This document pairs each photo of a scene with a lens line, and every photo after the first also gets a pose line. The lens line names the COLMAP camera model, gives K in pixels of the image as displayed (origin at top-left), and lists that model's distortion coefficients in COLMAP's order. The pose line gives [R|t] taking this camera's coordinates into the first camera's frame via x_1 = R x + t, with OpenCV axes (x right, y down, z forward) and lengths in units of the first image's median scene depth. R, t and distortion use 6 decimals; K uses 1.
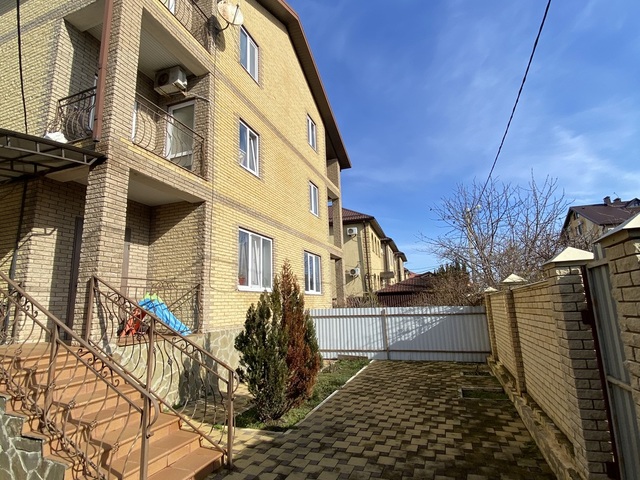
lens RADIAL K [[349.4, 0, 316.4], [0, 349.4, 237.7], [0, 0, 1]] dist [-0.002578, 0.000262]
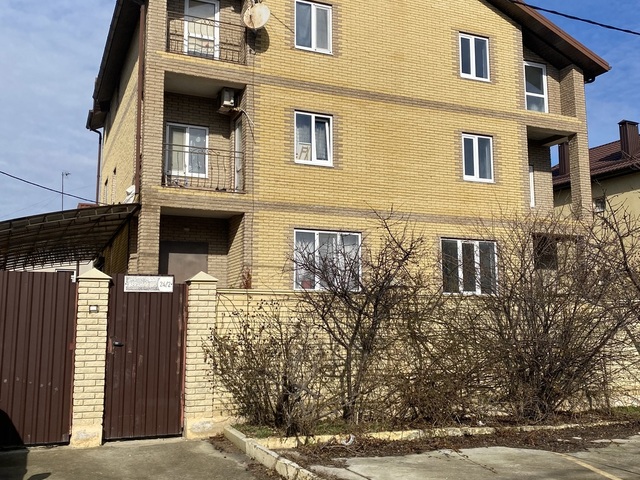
lens RADIAL K [[643.1, 0, 325.1], [0, 643.1, 235.9], [0, 0, 1]] dist [0.033498, 0.000000]
pose [[0.672451, -0.075250, -0.736306, 0.413859], [0.129785, 0.991393, 0.017210, -0.010995], [0.728674, -0.107134, 0.676430, -0.056445]]
